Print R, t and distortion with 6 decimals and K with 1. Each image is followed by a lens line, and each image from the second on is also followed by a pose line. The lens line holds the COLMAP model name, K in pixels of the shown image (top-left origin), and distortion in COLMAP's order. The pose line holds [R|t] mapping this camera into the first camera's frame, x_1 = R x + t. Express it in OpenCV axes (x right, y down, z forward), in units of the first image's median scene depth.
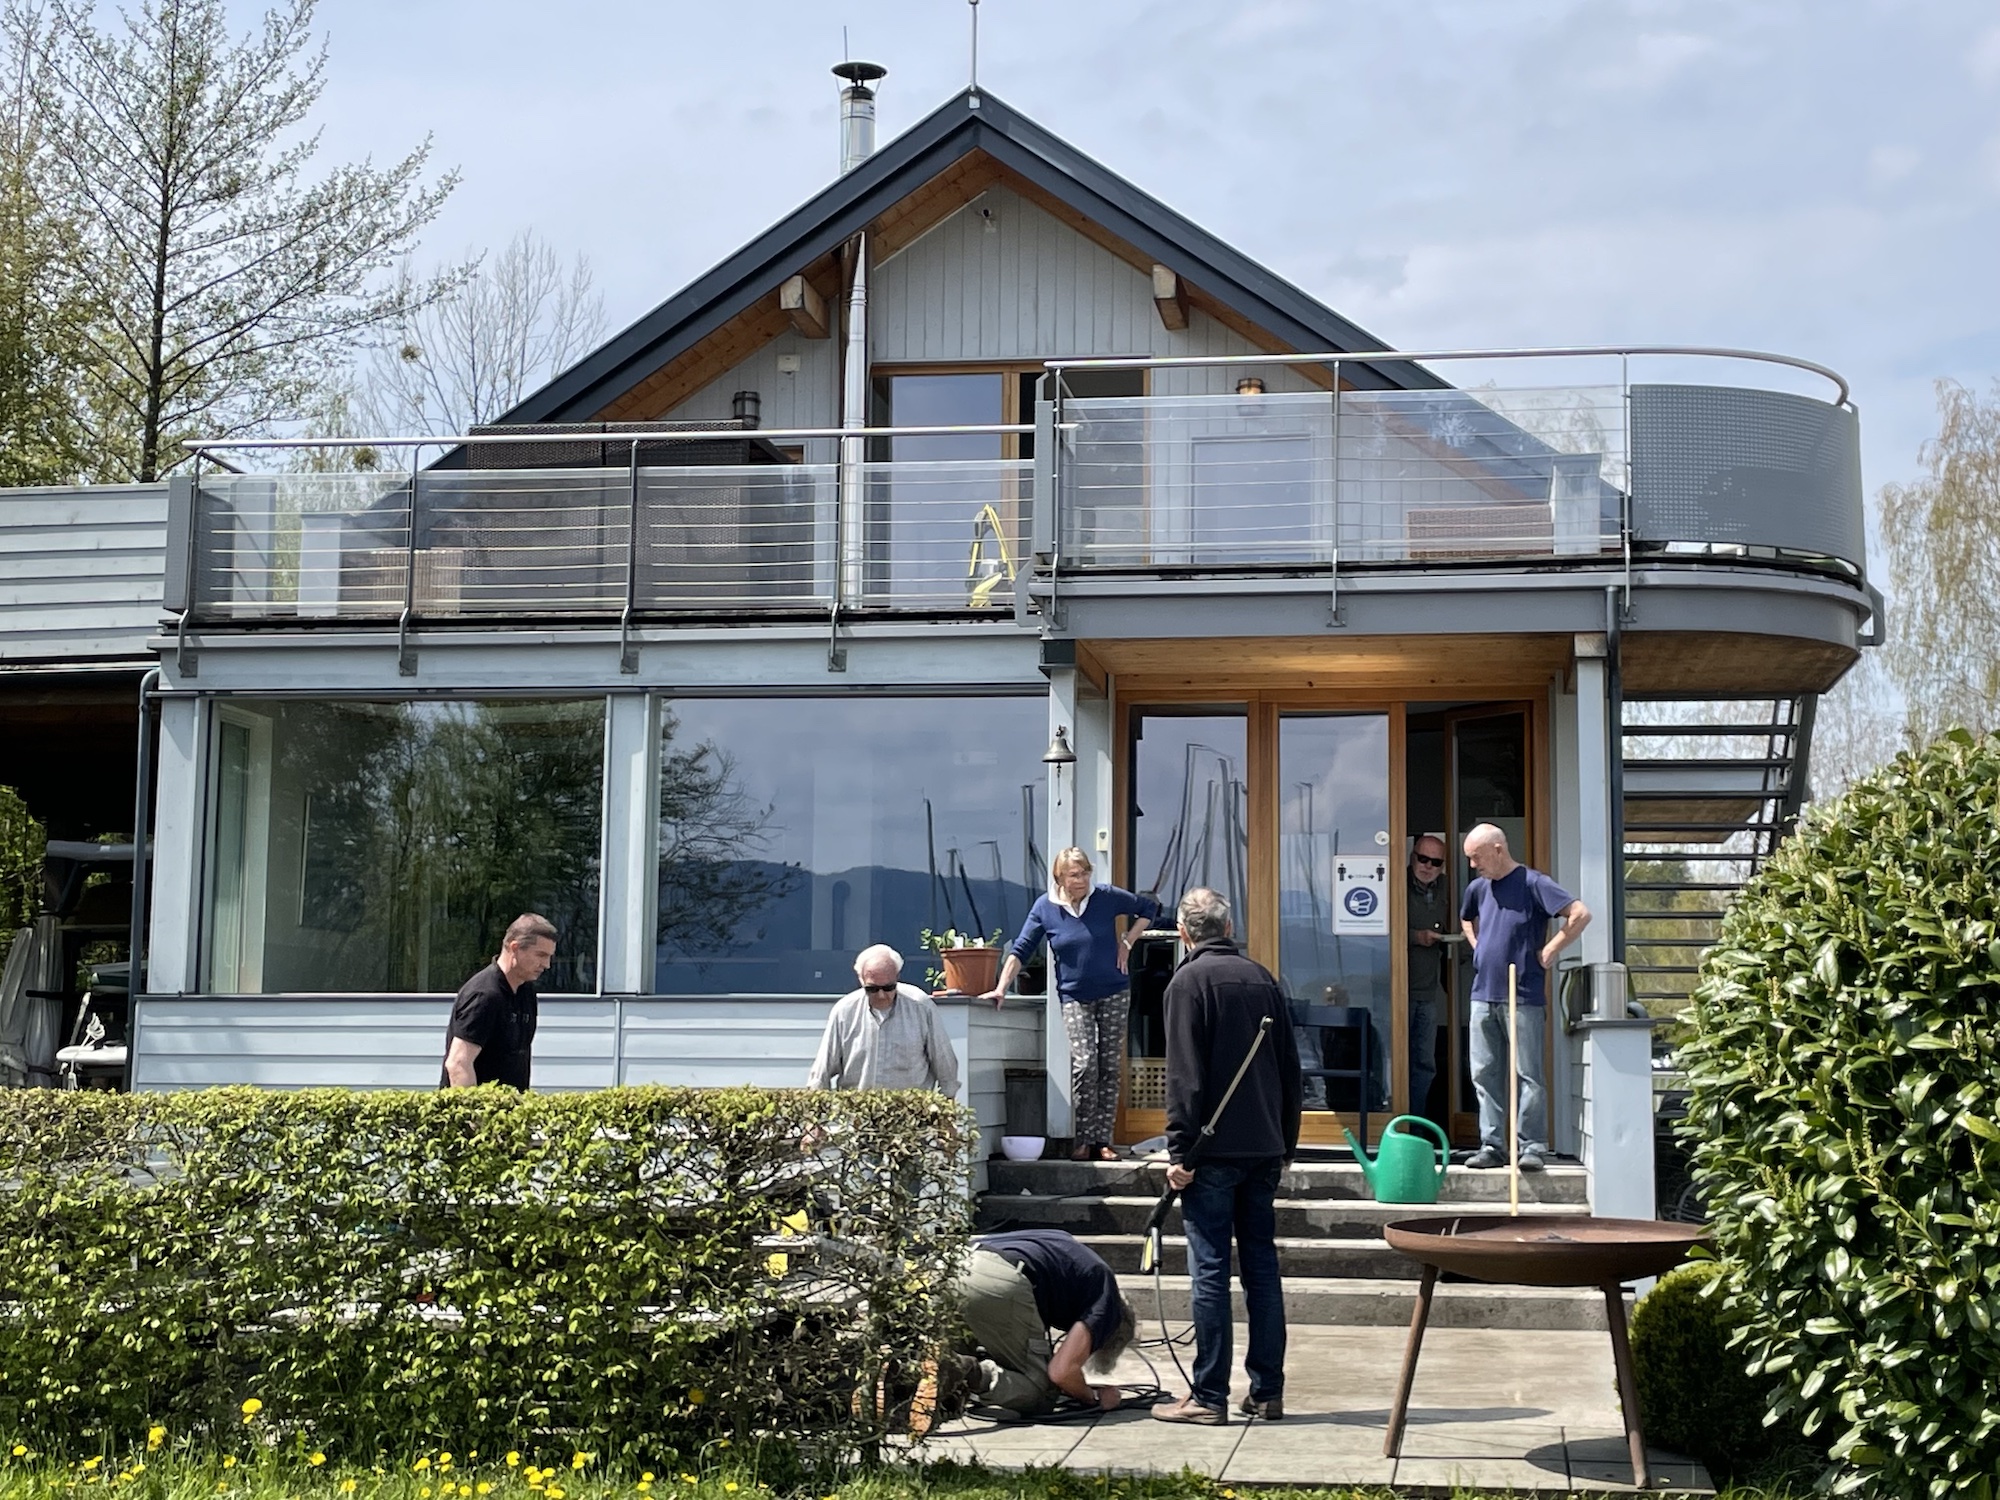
lens RADIAL K [[2907.3, 0, 999.4], [0, 2907.3, 748.4], [0, 0, 1]] dist [0.050901, 0.000000]
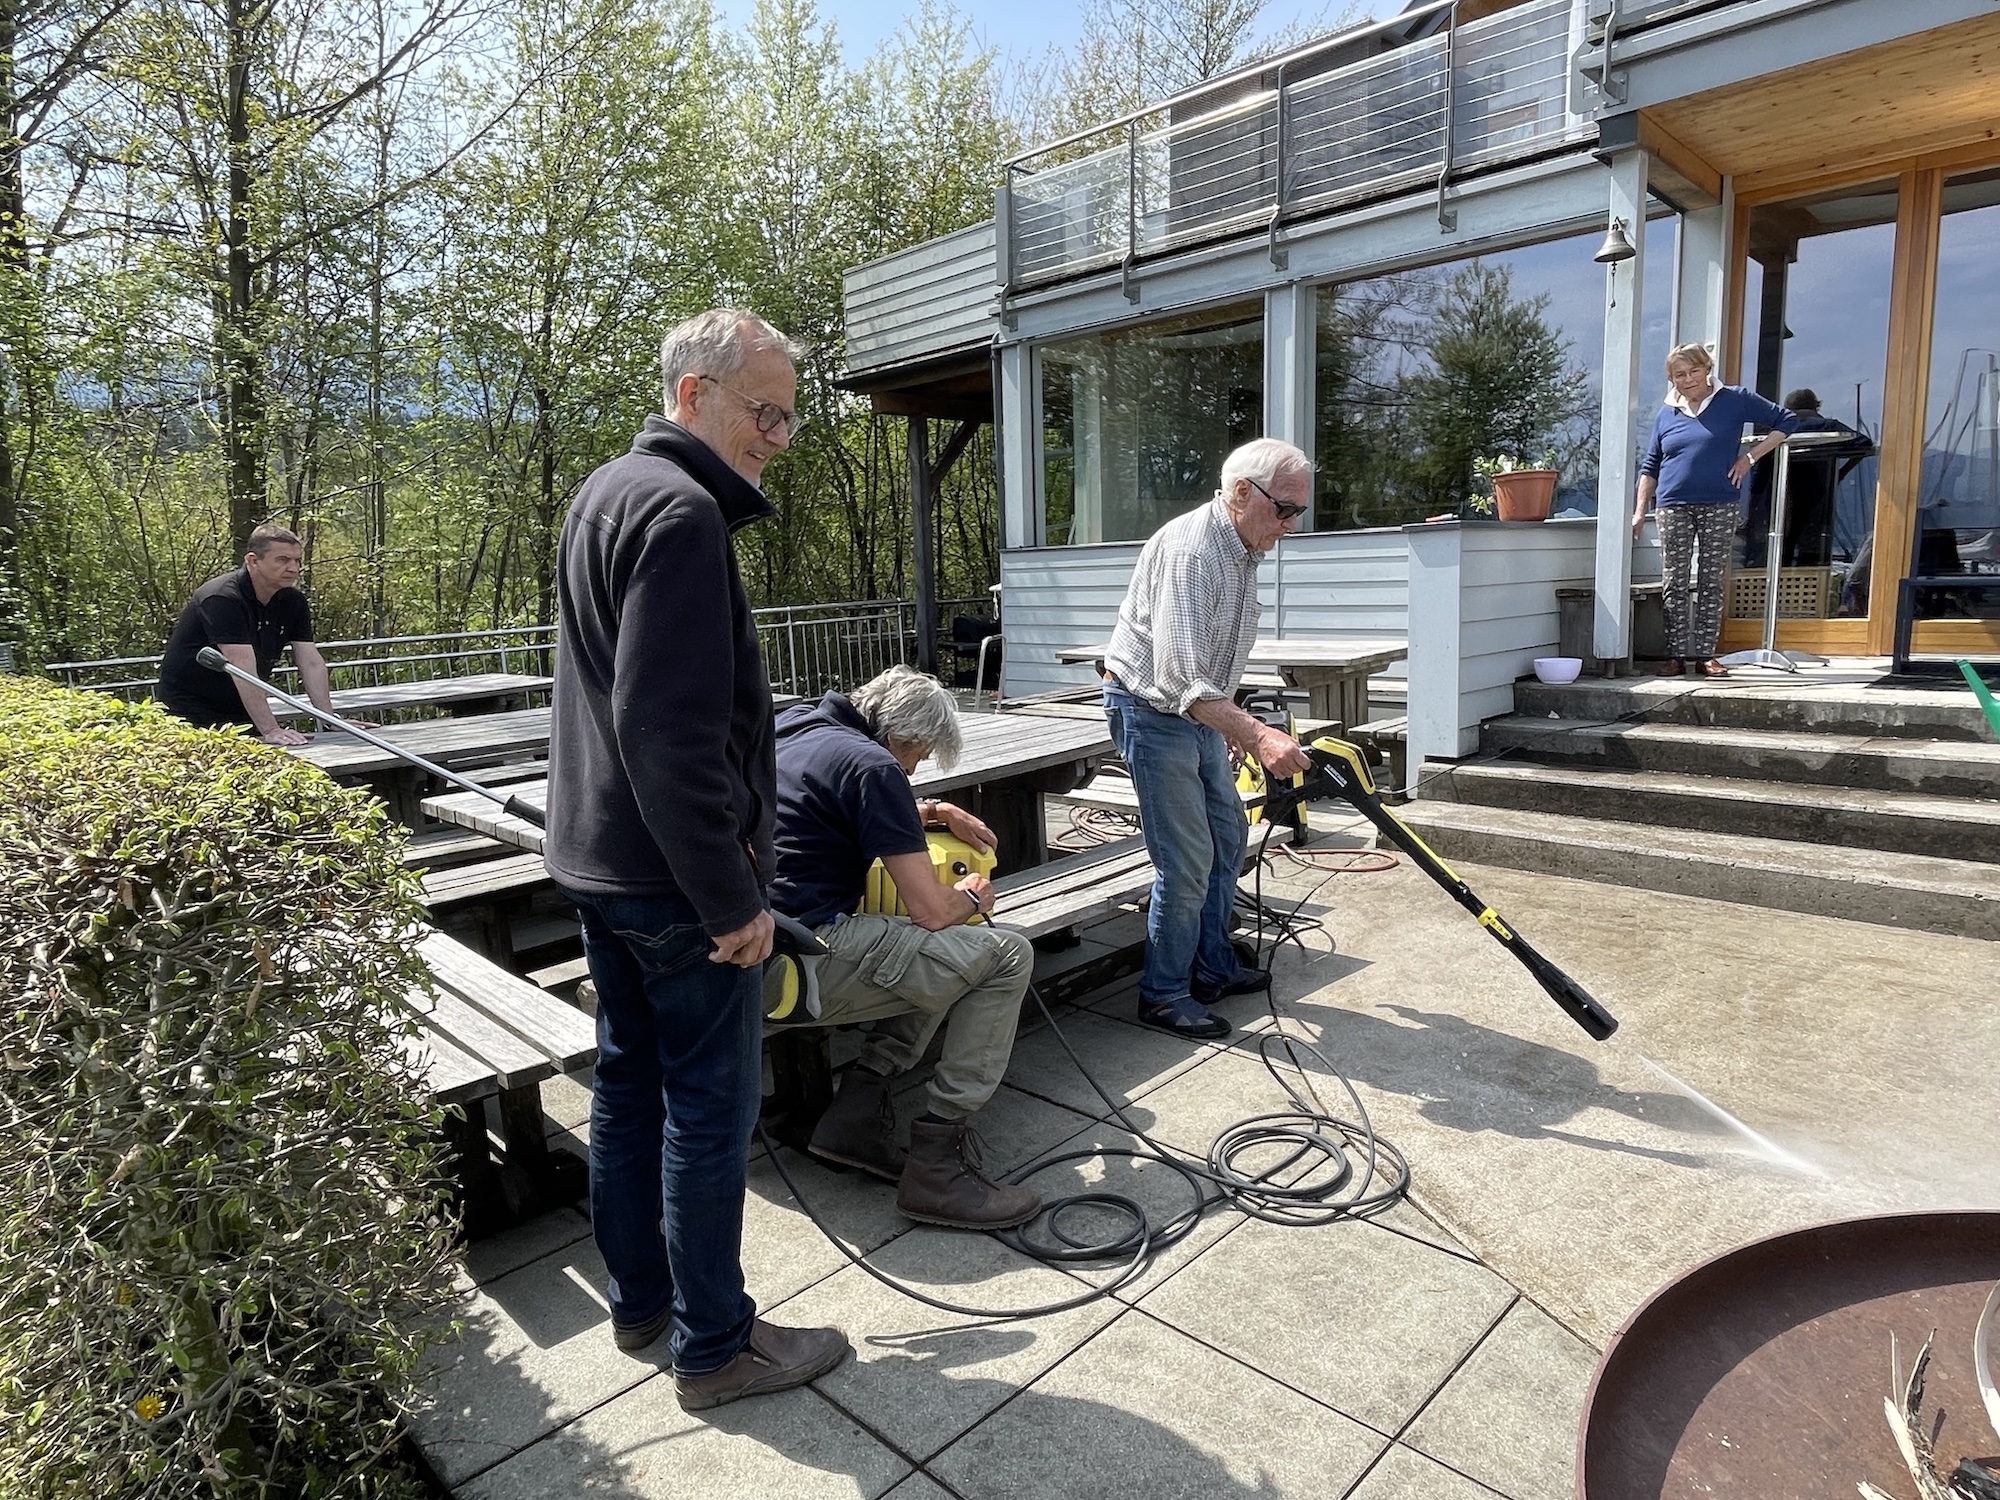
lens RADIAL K [[1178.0, 0, 1006.1], [0, 1178.0, 754.6], [0, 0, 1]] dist [-0.004322, -0.000815]
pose [[0.813440, 0.055165, -0.579028, 0.078314], [0.098703, 0.967963, 0.230881, 0.046295], [0.573213, -0.244960, 0.781934, 0.492438]]
